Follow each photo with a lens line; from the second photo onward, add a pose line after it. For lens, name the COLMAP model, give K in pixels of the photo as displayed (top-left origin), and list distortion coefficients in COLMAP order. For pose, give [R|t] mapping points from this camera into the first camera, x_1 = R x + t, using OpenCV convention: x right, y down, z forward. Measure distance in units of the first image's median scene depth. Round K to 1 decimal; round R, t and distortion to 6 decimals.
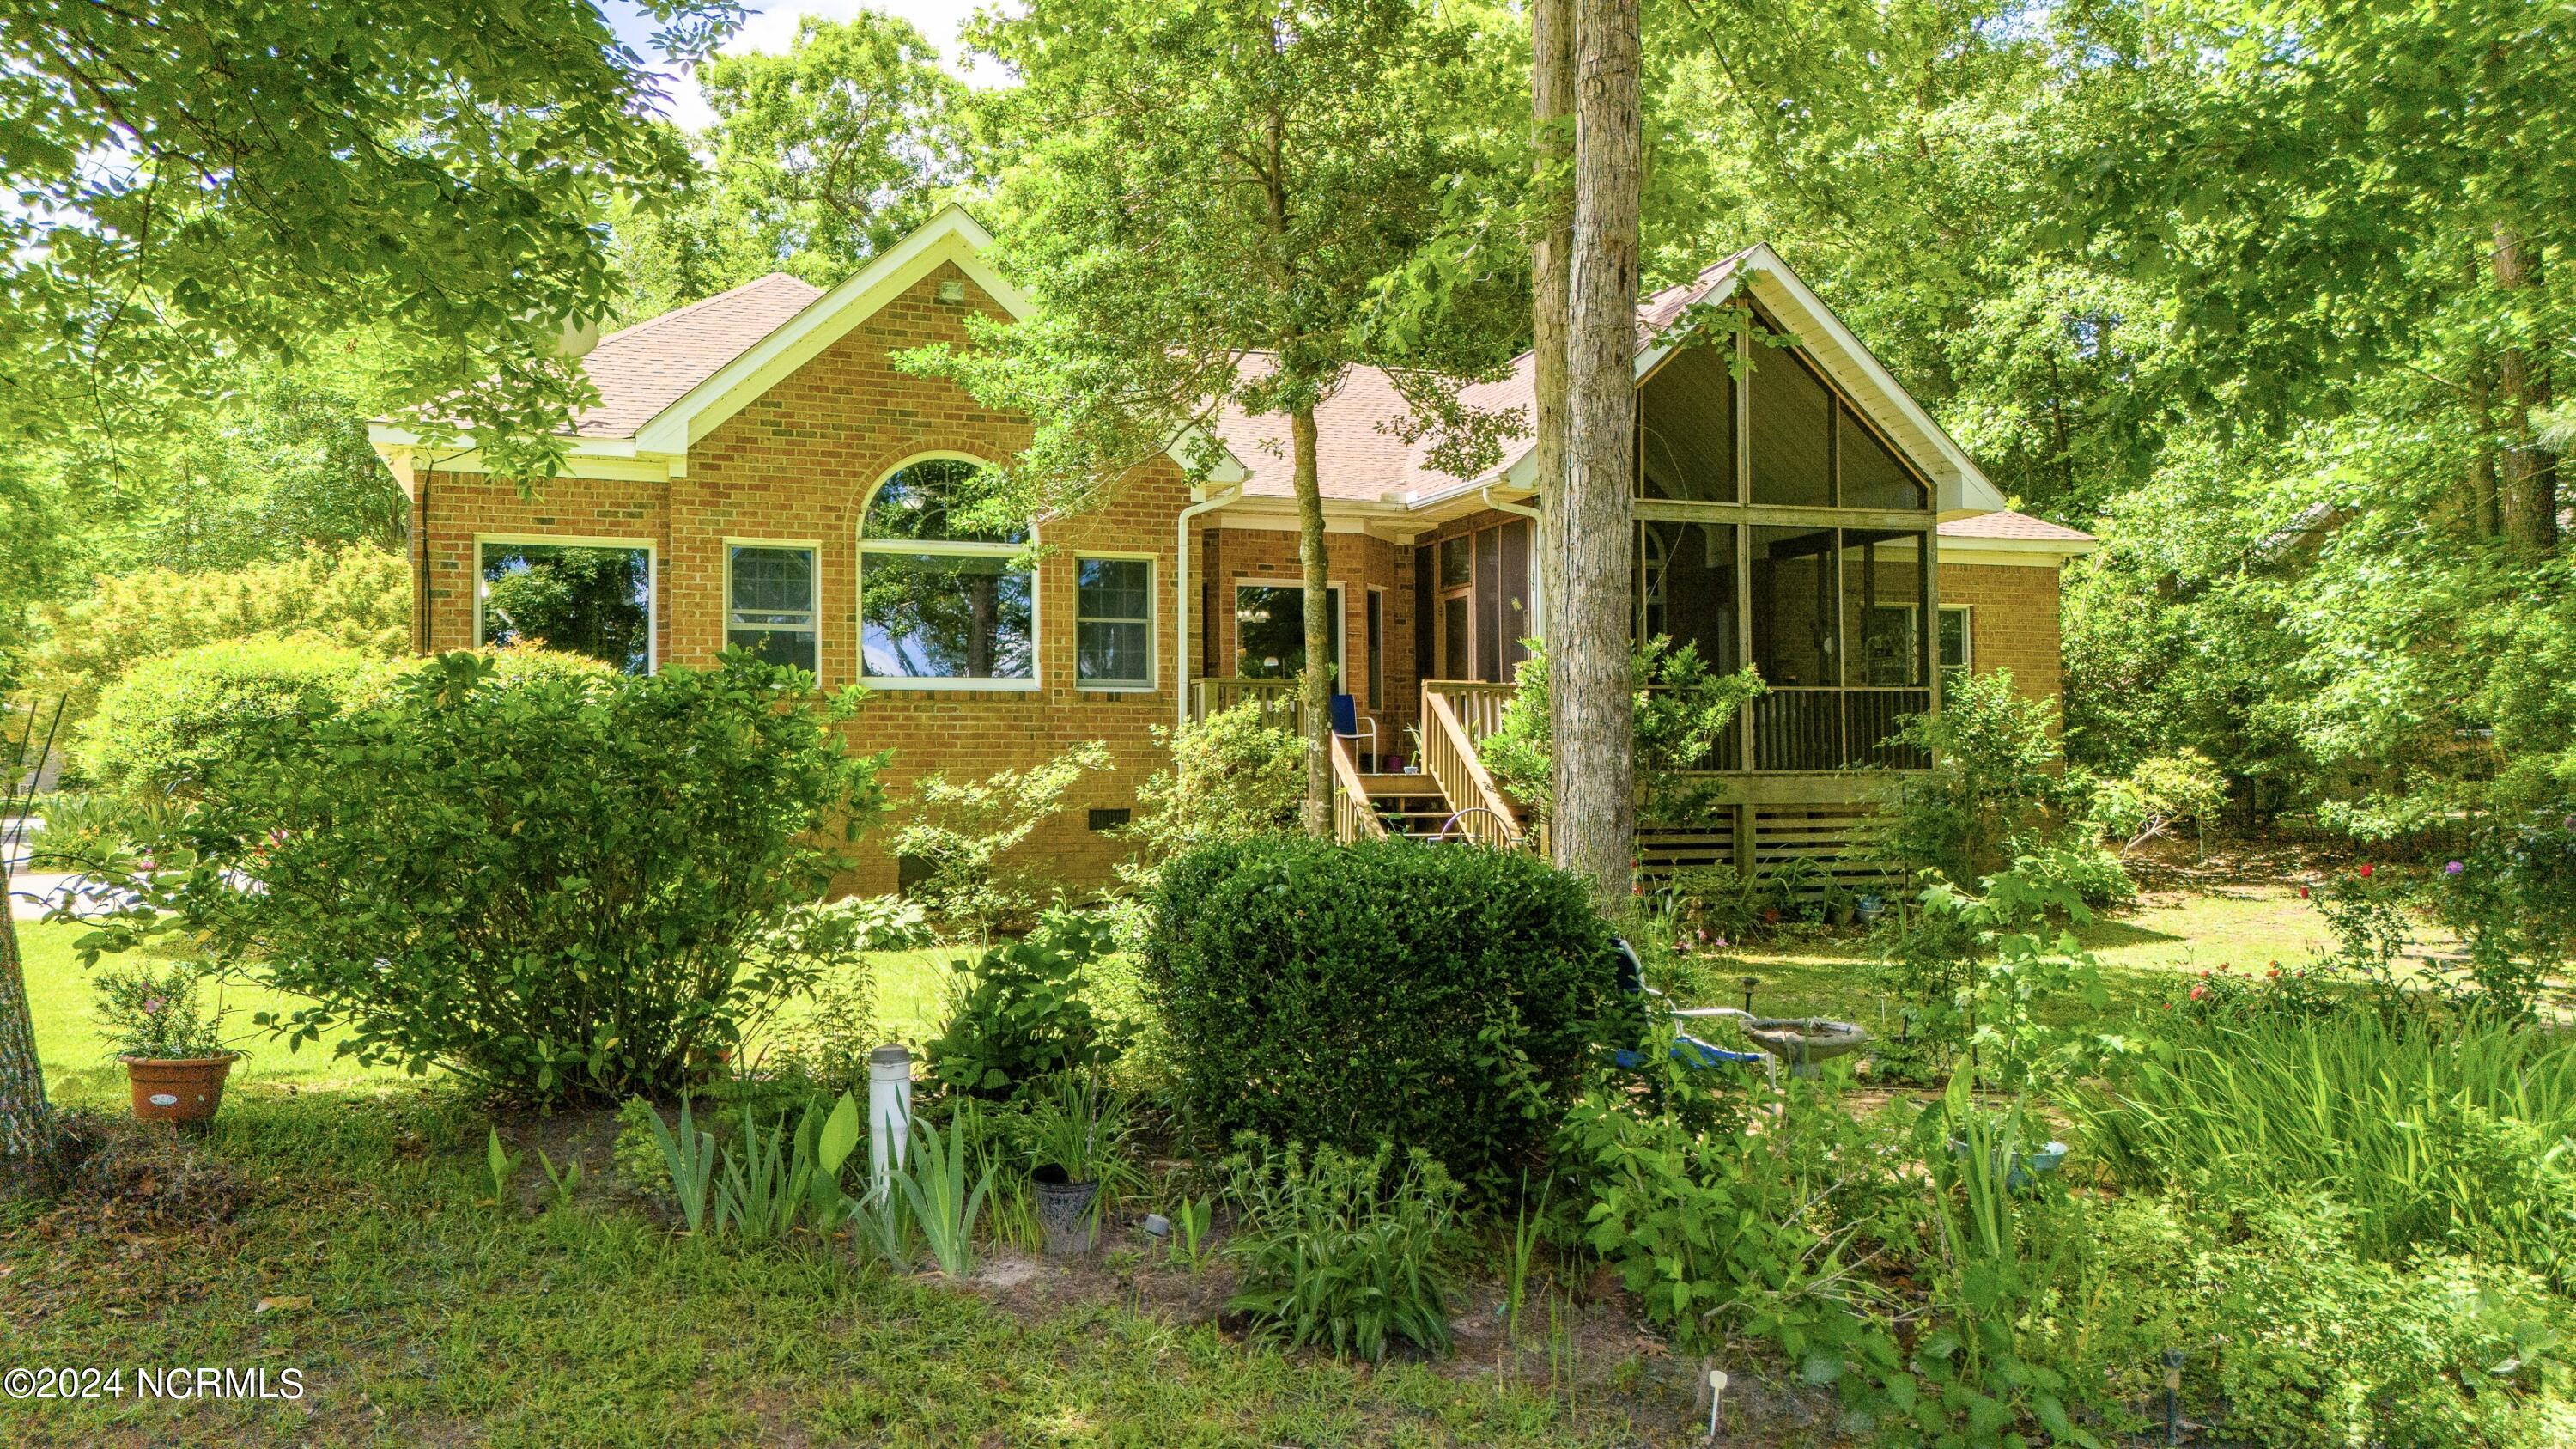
lens RADIAL K [[1873.6, 0, 1283.4], [0, 1873.6, 734.6], [0, 0, 1]] dist [0.086494, -0.089540]
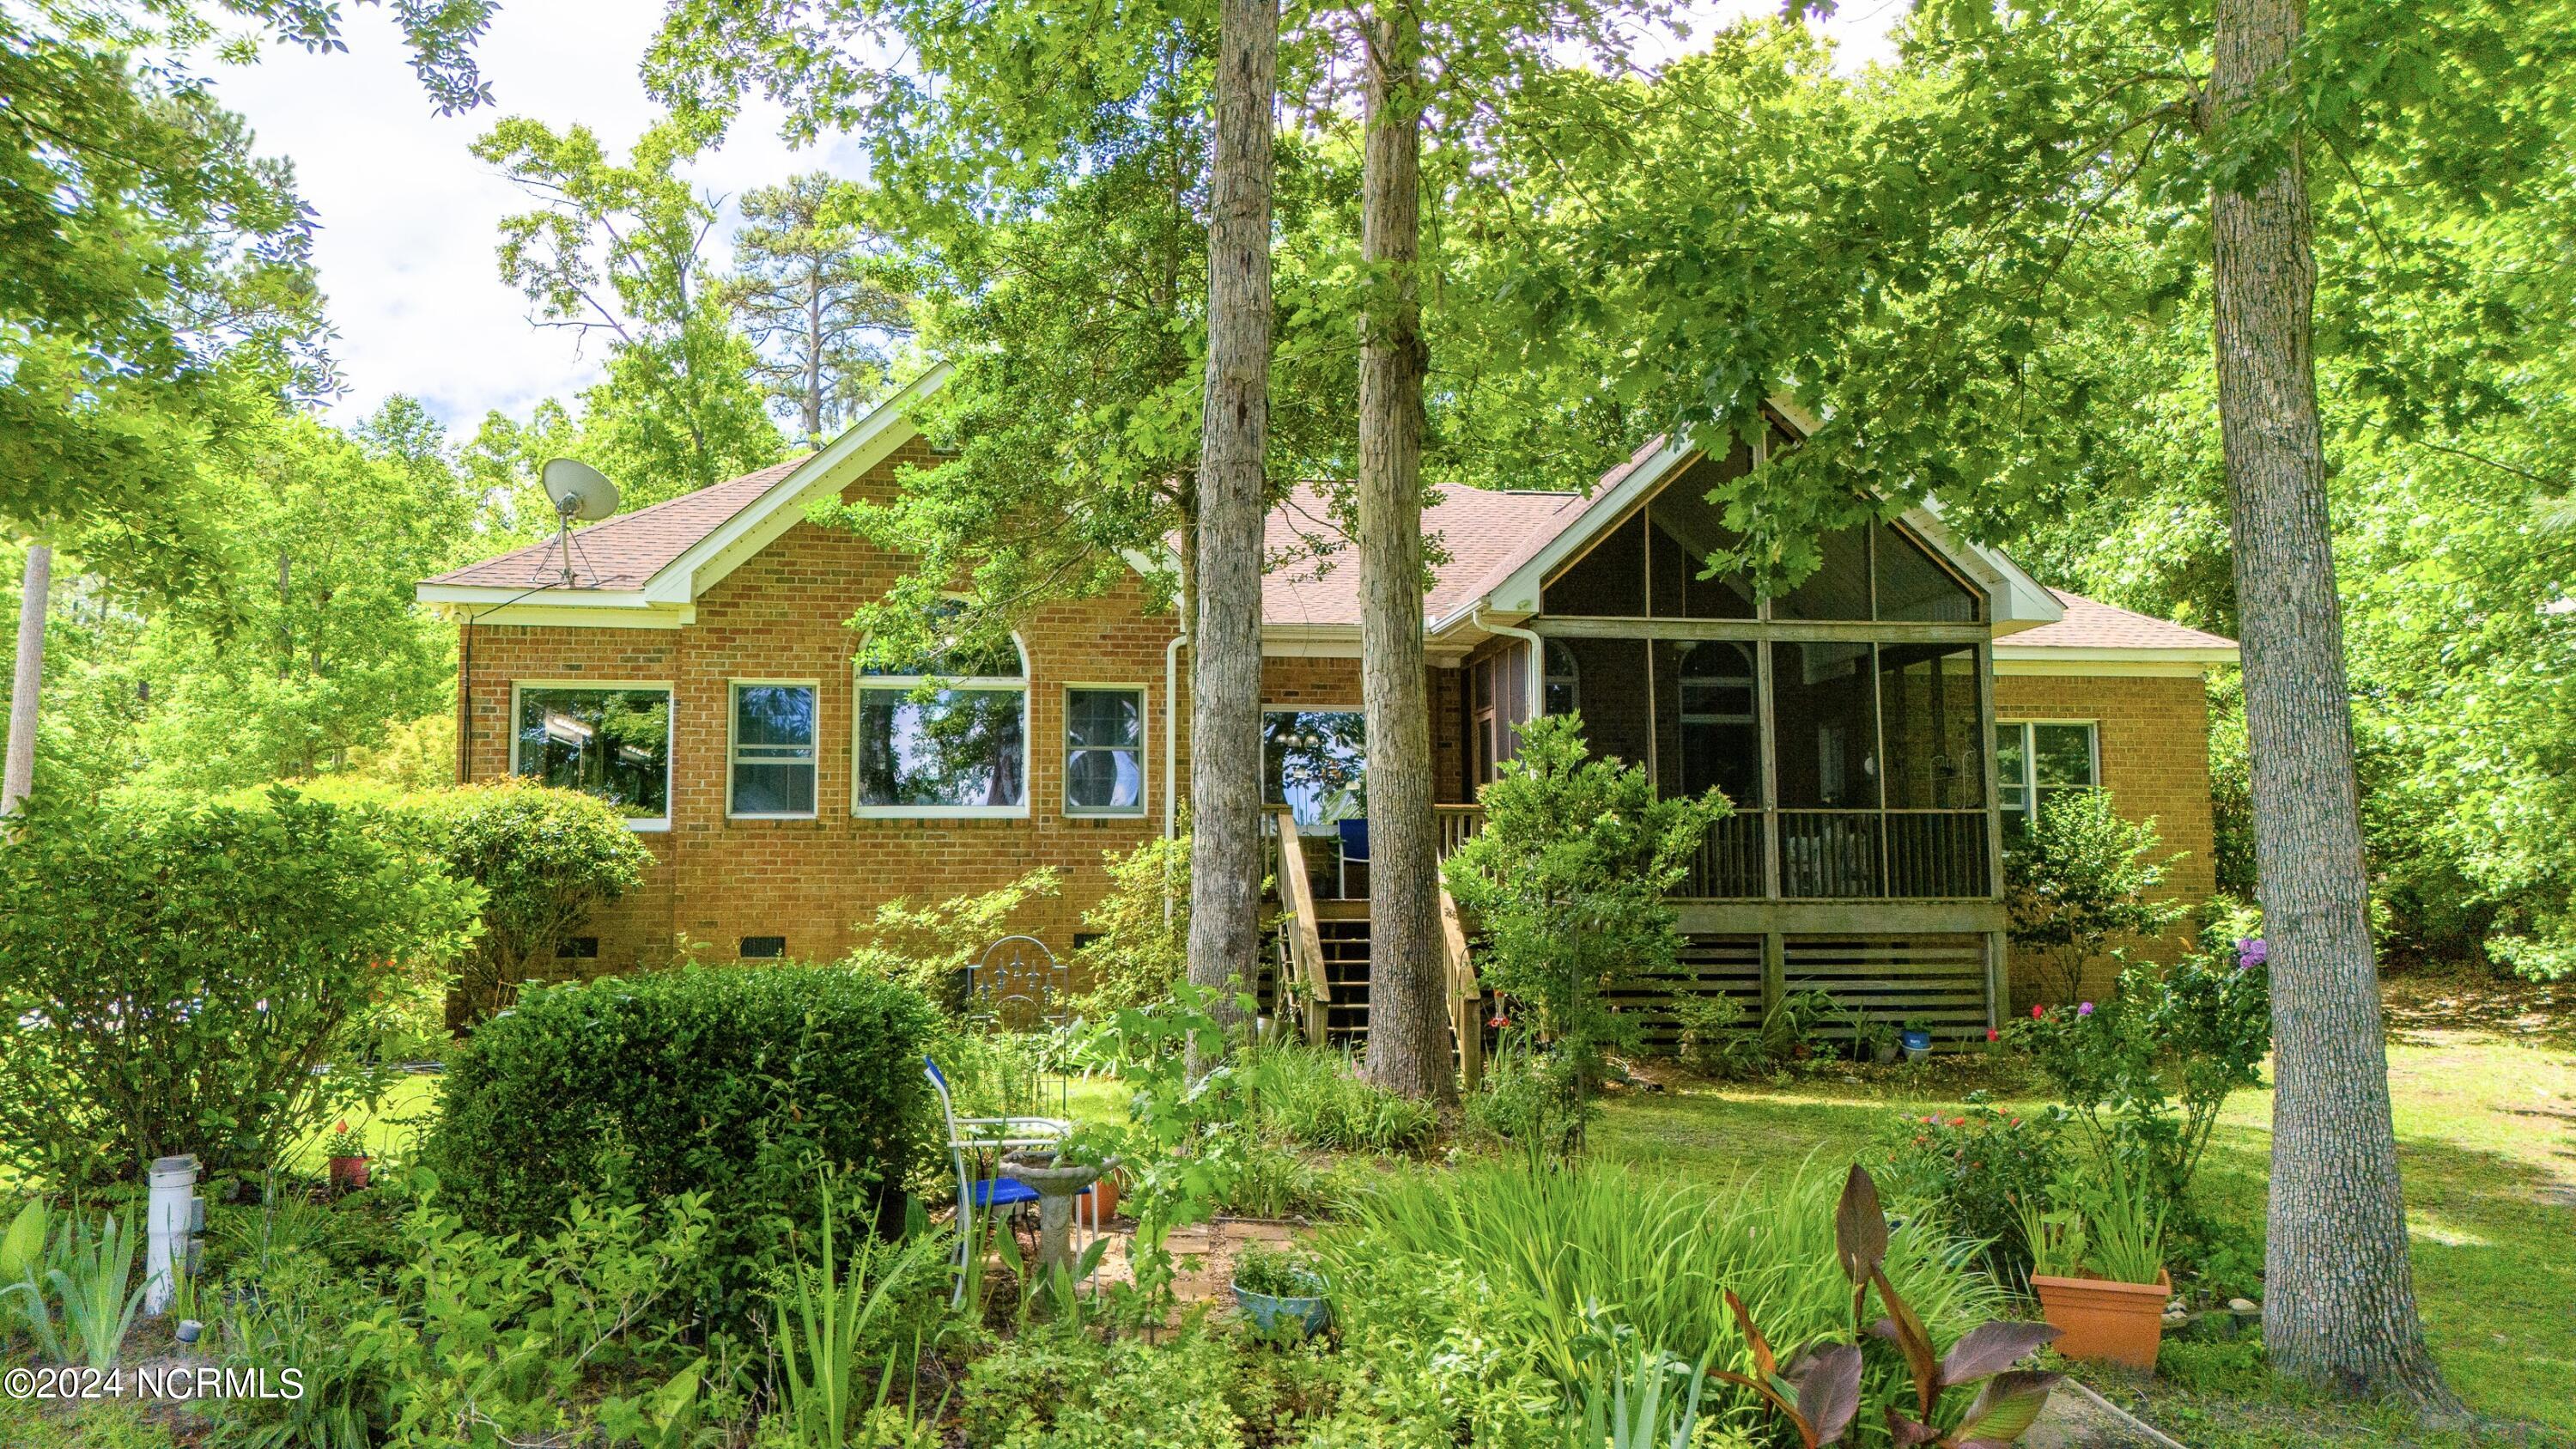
lens RADIAL K [[1874.0, 0, 1281.0], [0, 1874.0, 716.9], [0, 0, 1]] dist [0.091115, -0.088968]
pose [[0.980275, -0.017006, -0.196907, 0.206903], [0.002239, 0.997183, -0.074975, -0.000979], [0.197628, 0.073055, 0.977551, 0.011292]]
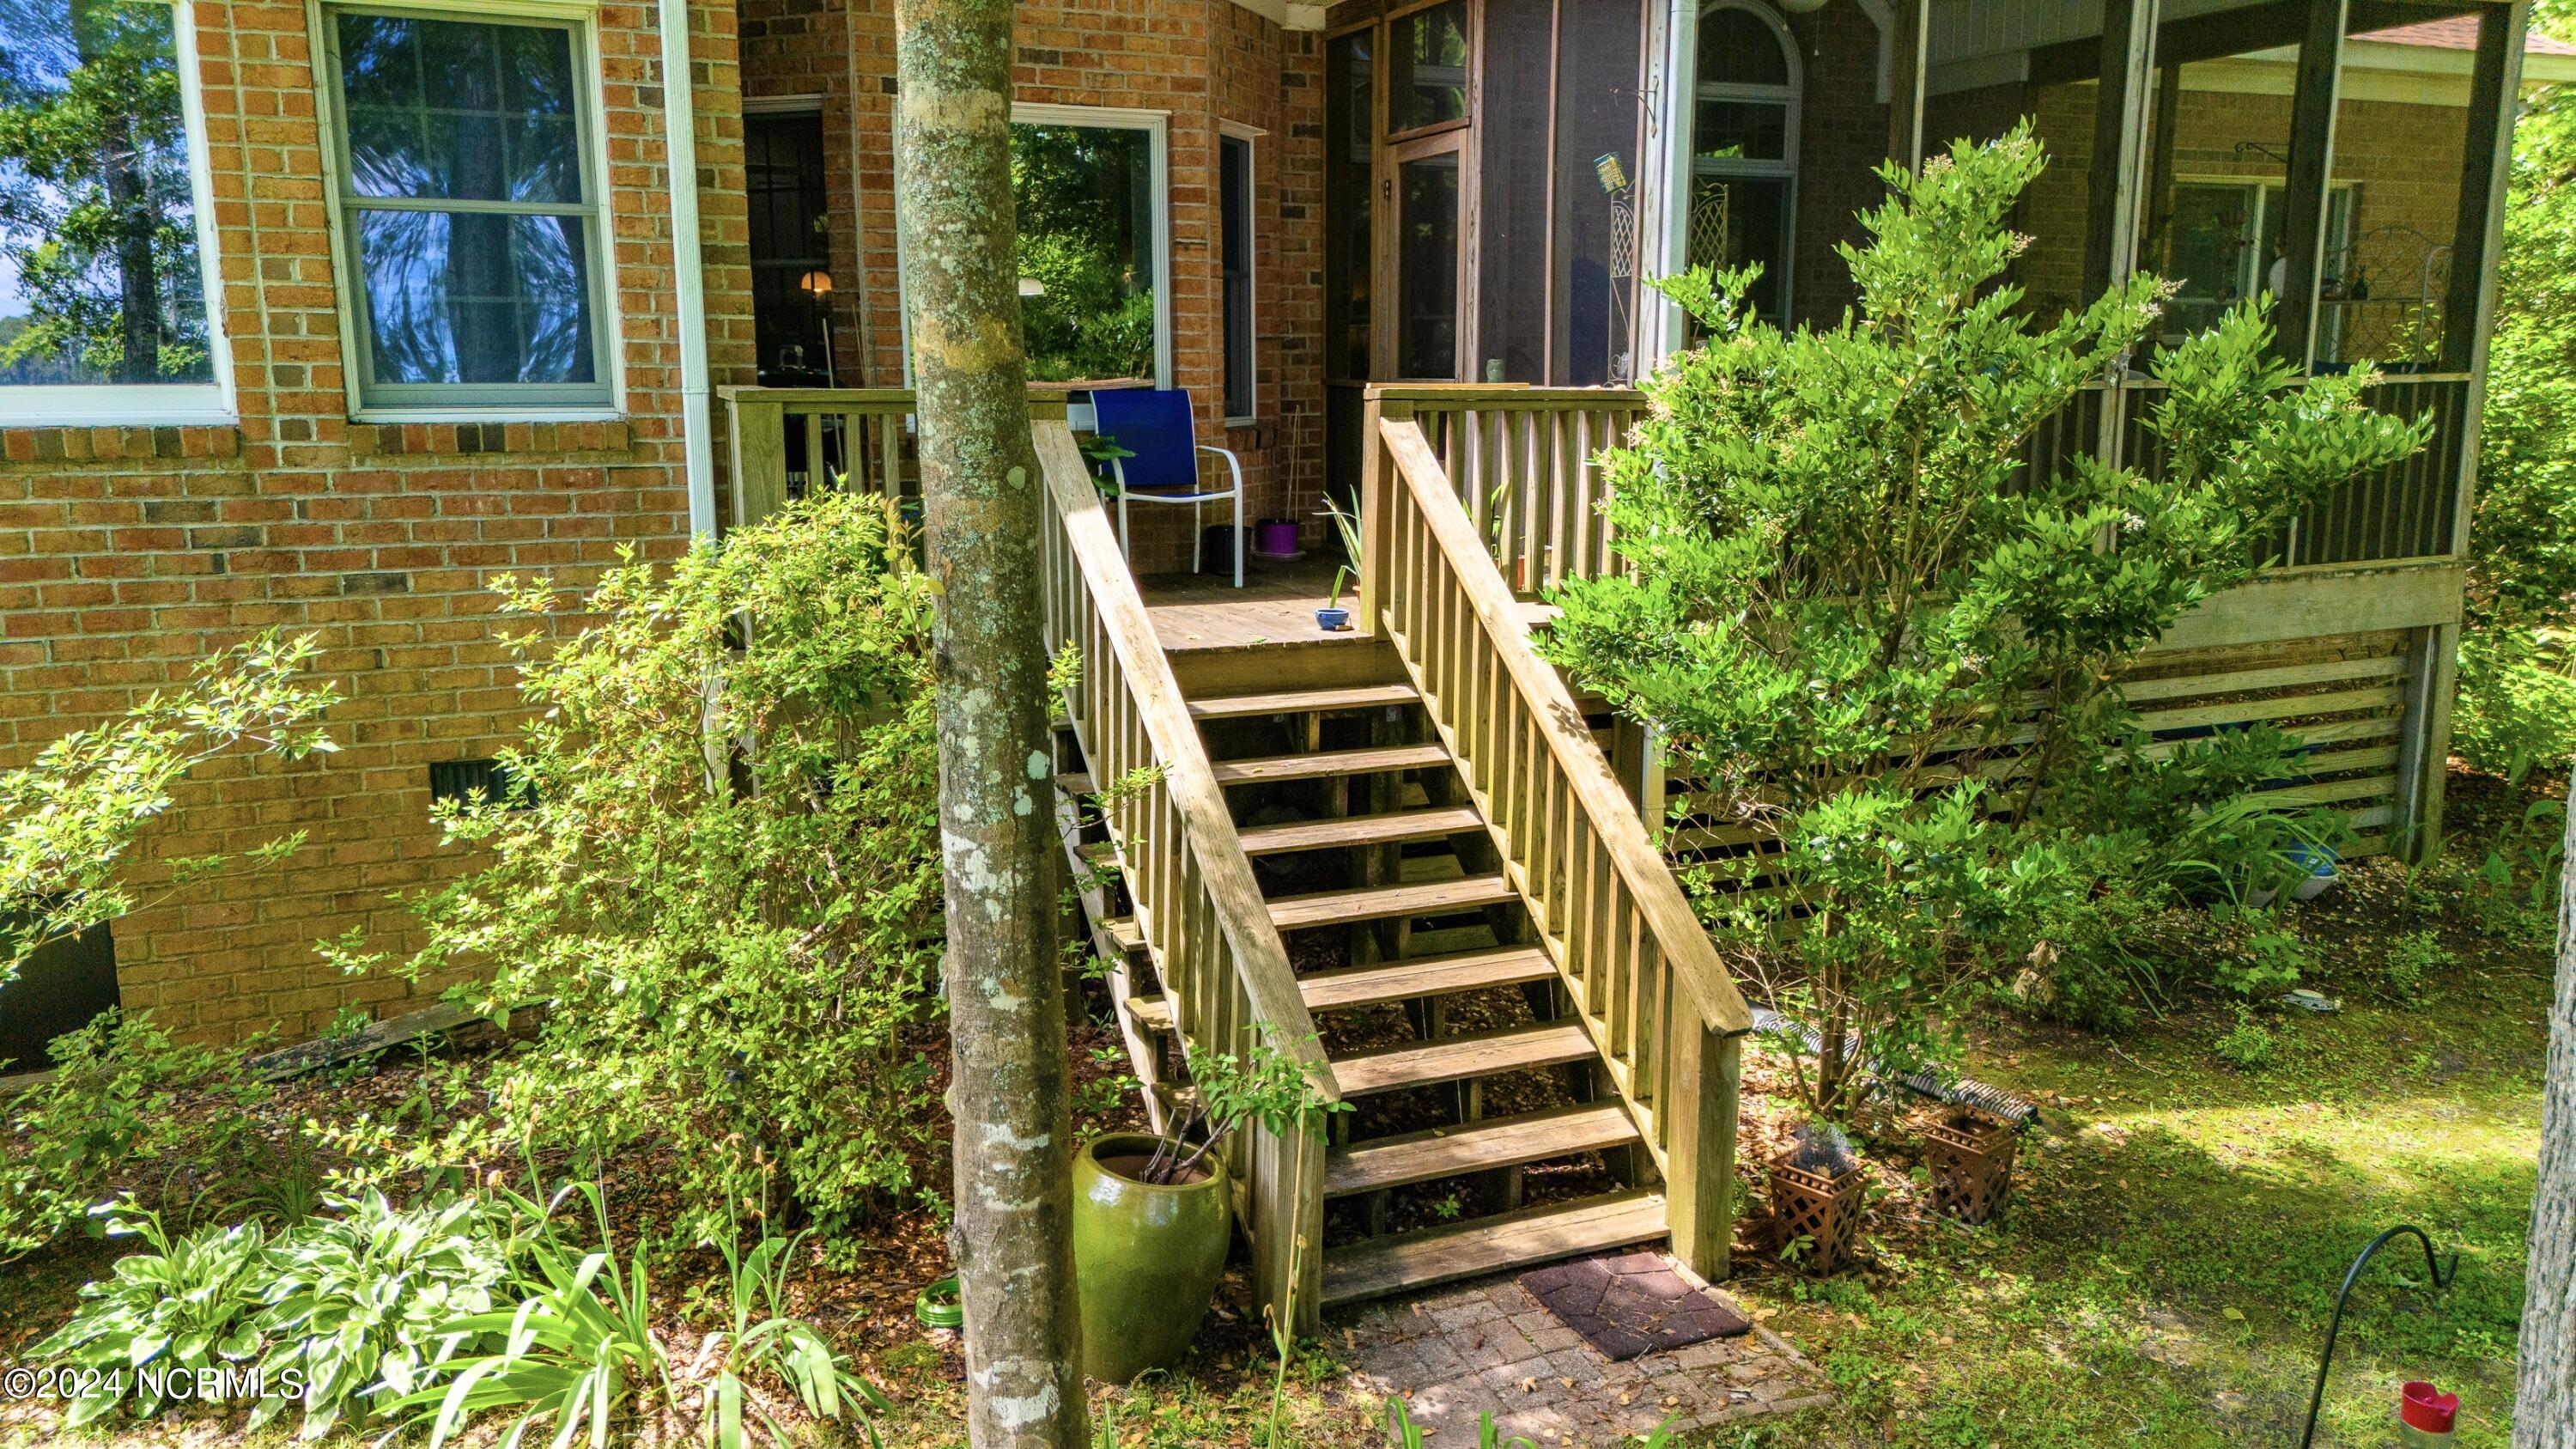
lens RADIAL K [[1872.8, 0, 1287.9], [0, 1872.8, 737.1], [0, 0, 1]] dist [0.136405, -0.261389]
pose [[0.997058, -0.012240, 0.075663, 0.029732], [-0.004799, 0.975260, 0.221008, -0.044047], [-0.076497, -0.220721, 0.972333, 0.628940]]
